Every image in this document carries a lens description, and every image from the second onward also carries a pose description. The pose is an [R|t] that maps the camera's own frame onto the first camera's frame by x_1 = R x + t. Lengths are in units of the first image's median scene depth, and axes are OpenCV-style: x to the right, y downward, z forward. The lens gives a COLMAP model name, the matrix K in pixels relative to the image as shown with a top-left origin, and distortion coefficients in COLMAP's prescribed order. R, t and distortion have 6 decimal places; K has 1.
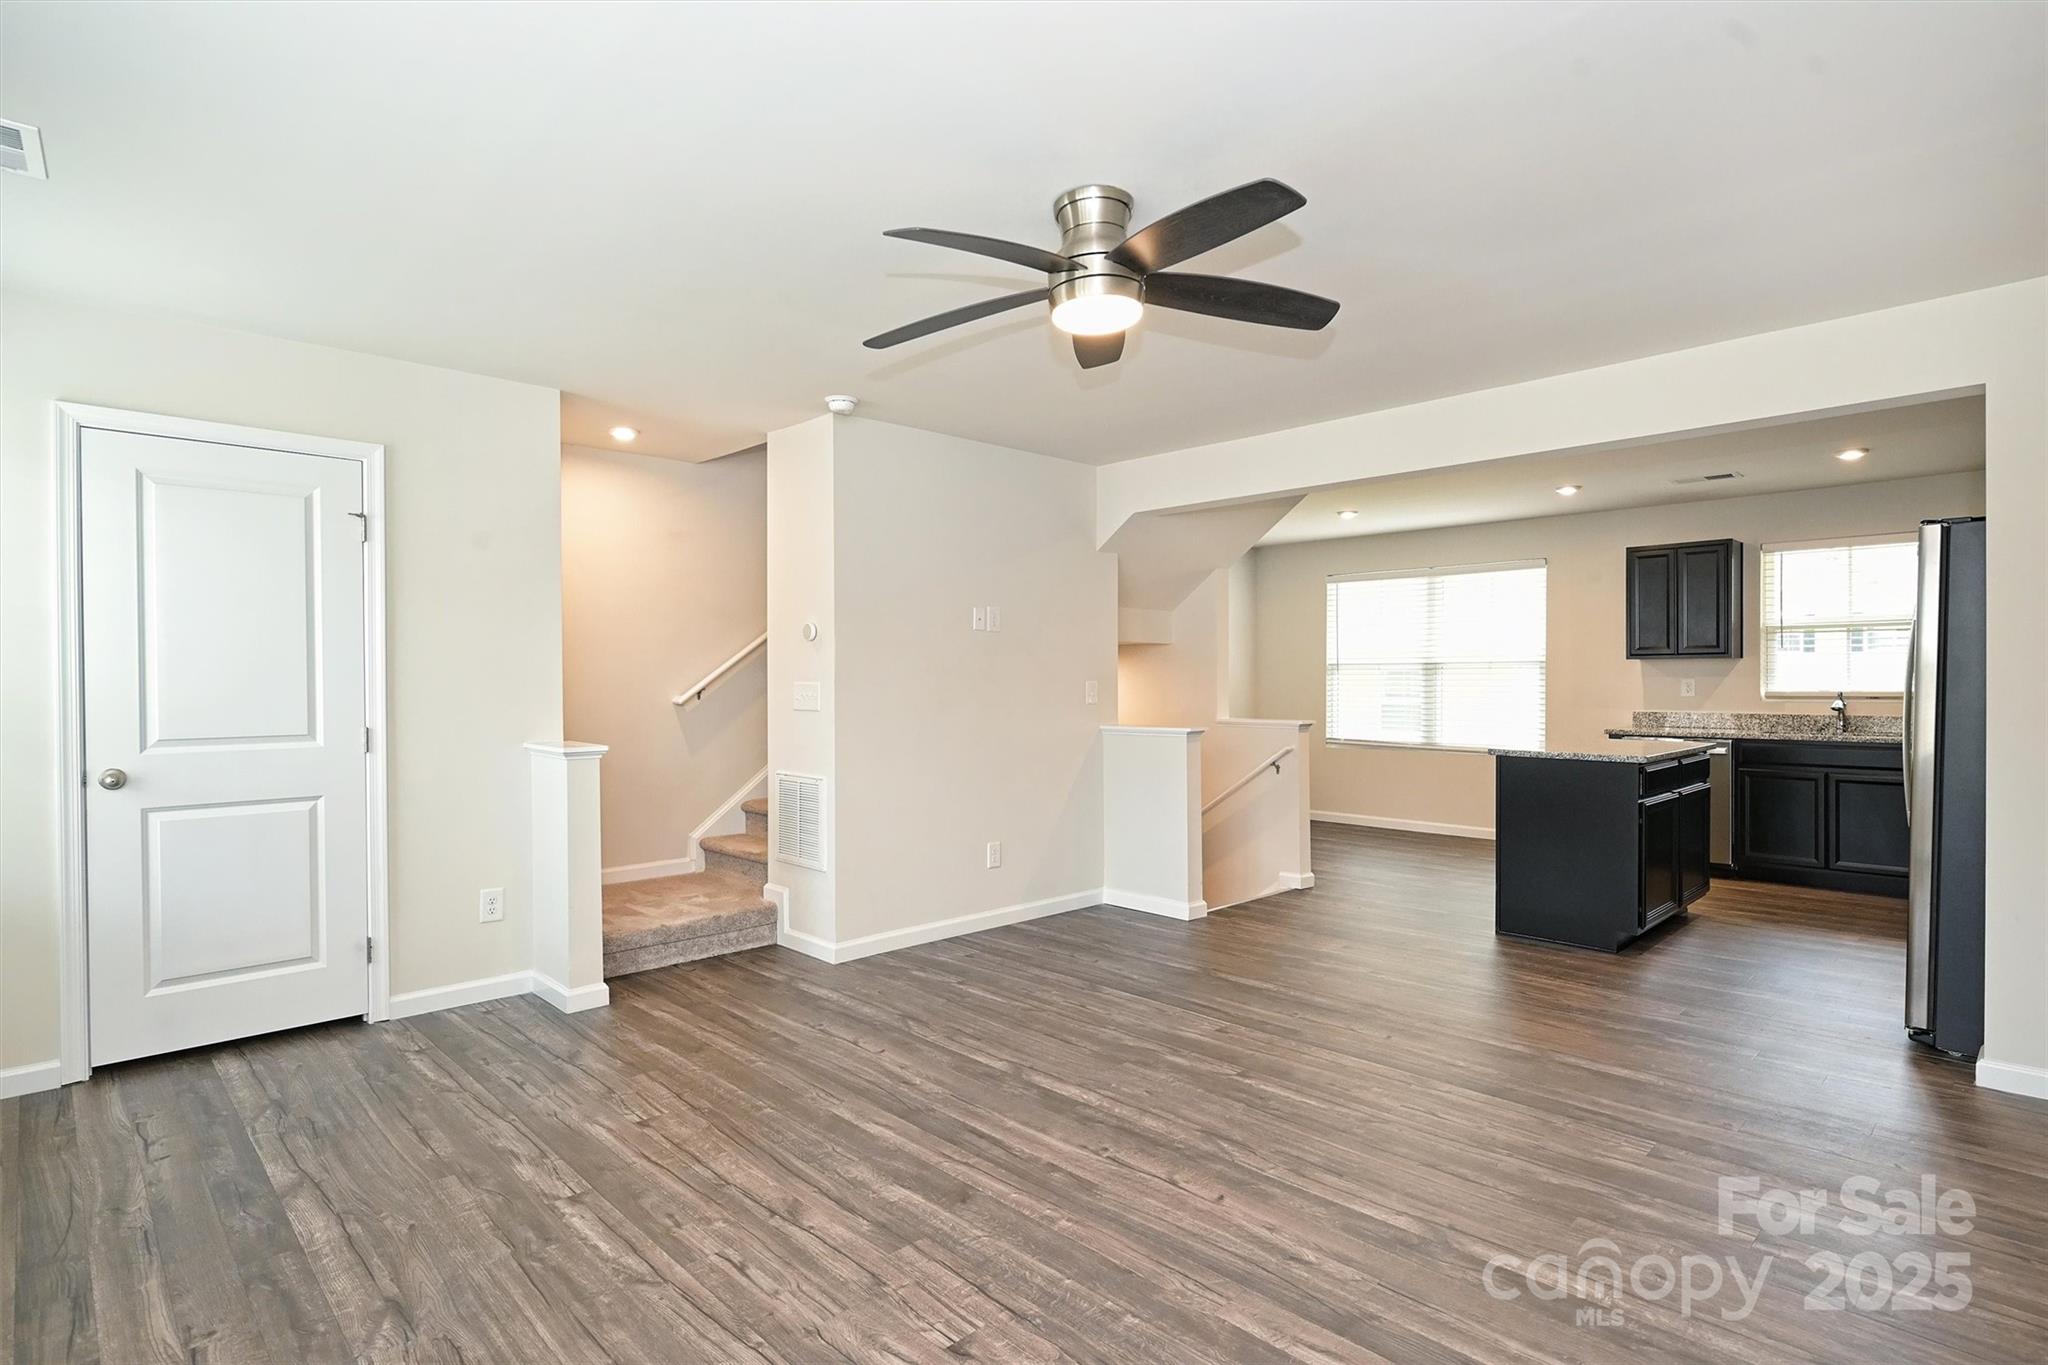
lens RADIAL K [[1027.2, 0, 1012.6], [0, 1027.2, 684.3], [0, 0, 1]] dist [-0.002650, 0.002221]
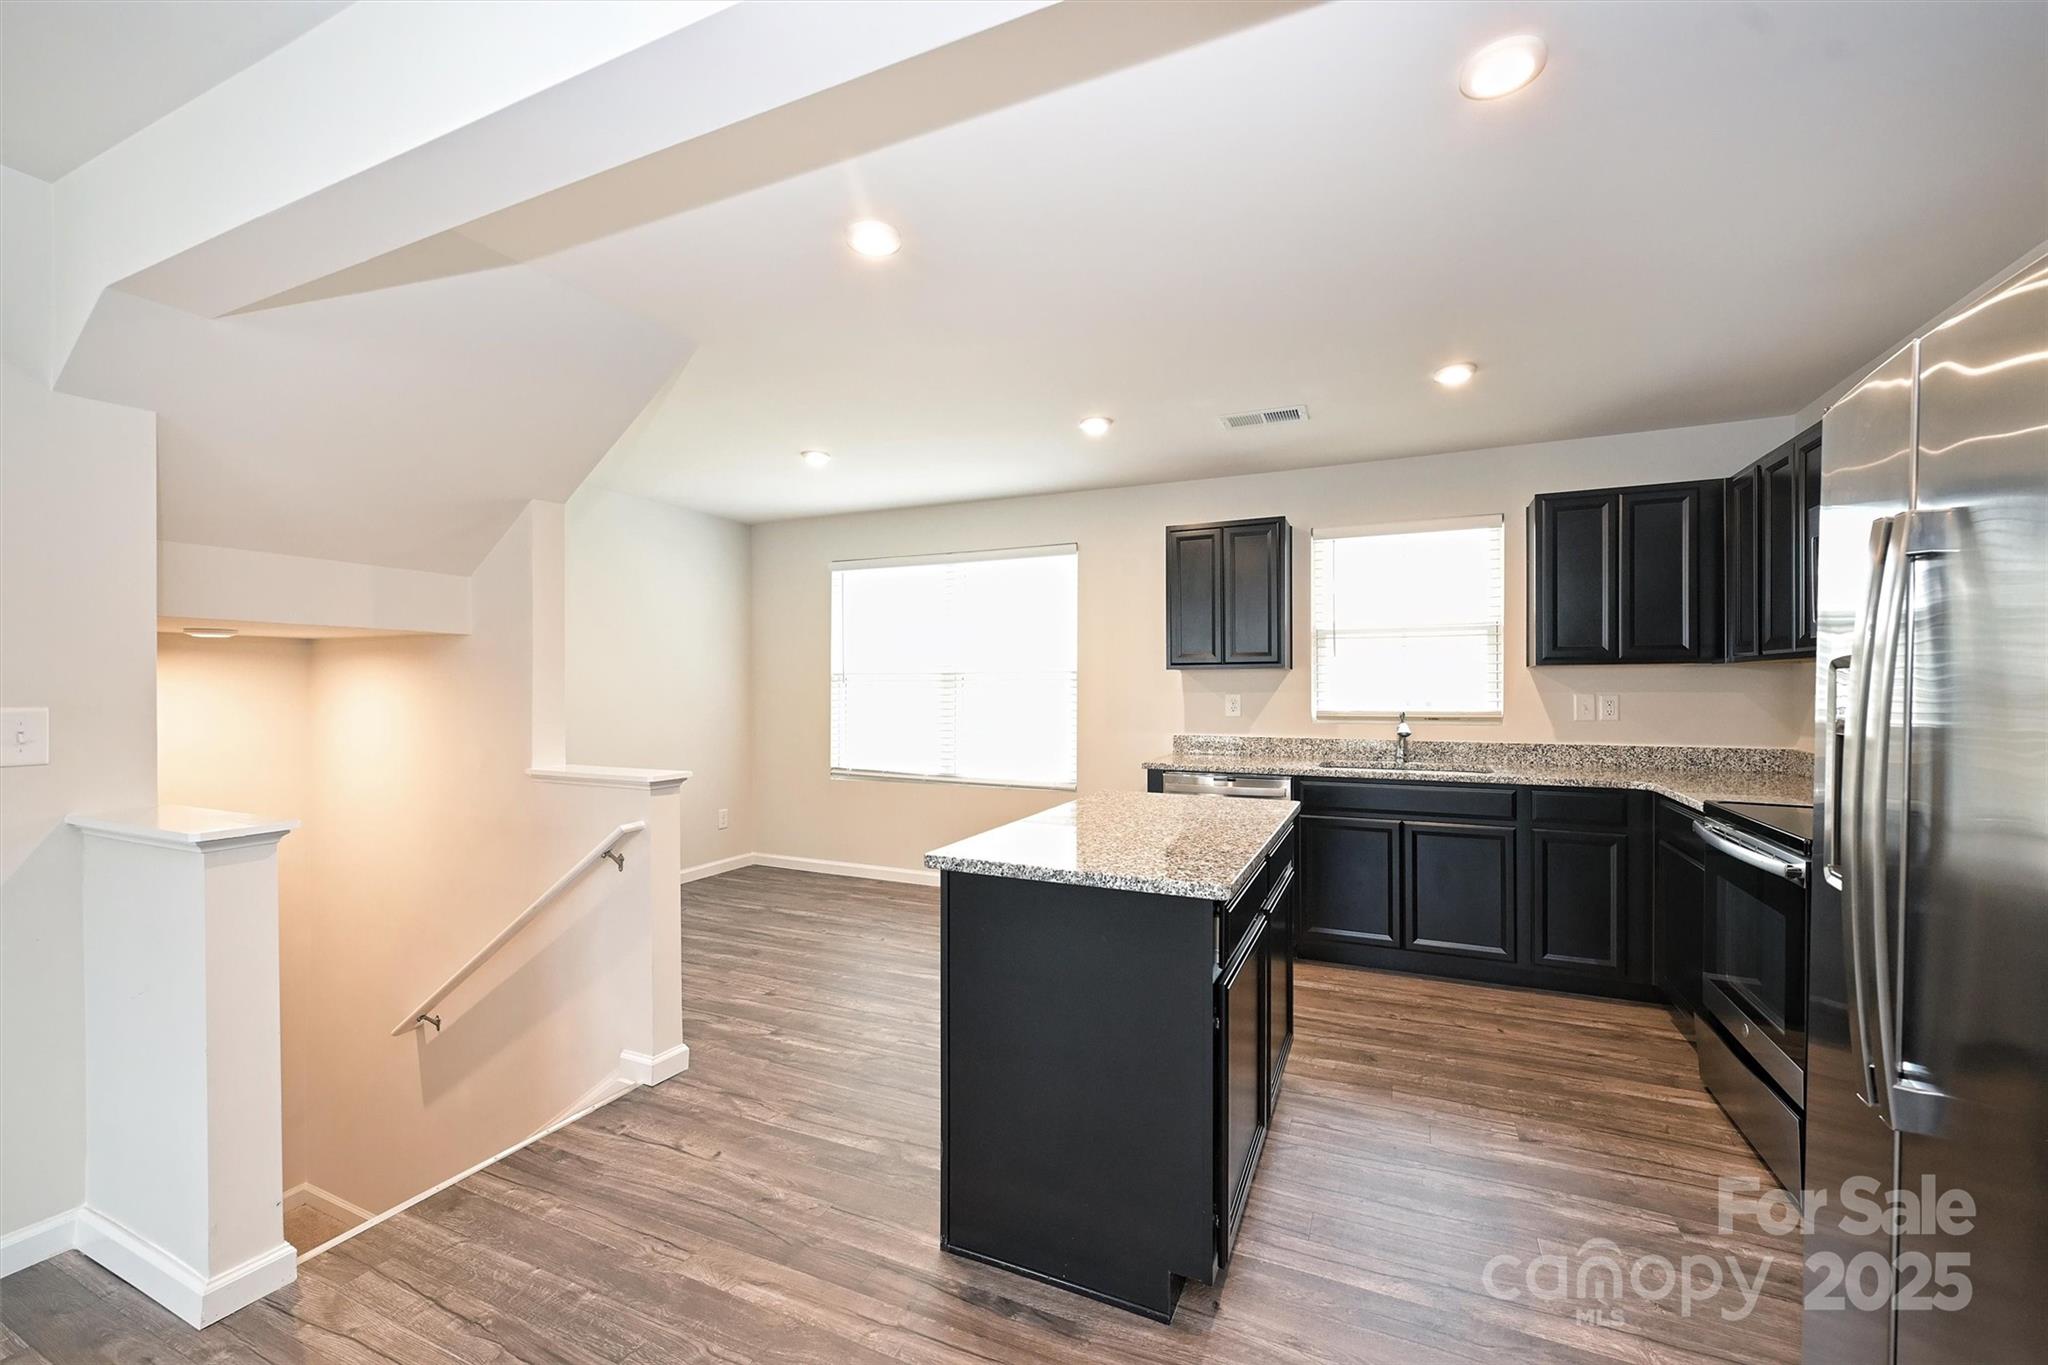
lens RADIAL K [[806.4, 0, 1010.8], [0, 806.4, 689.4], [0, 0, 1]] dist [0.000016, -0.000831]
pose [[0.935957, -0.000117, 0.352115, 0.284429], [0.000530, 0.999999, -0.001077, -0.009002], [-0.352114, 0.001195, 0.935956, 0.491044]]
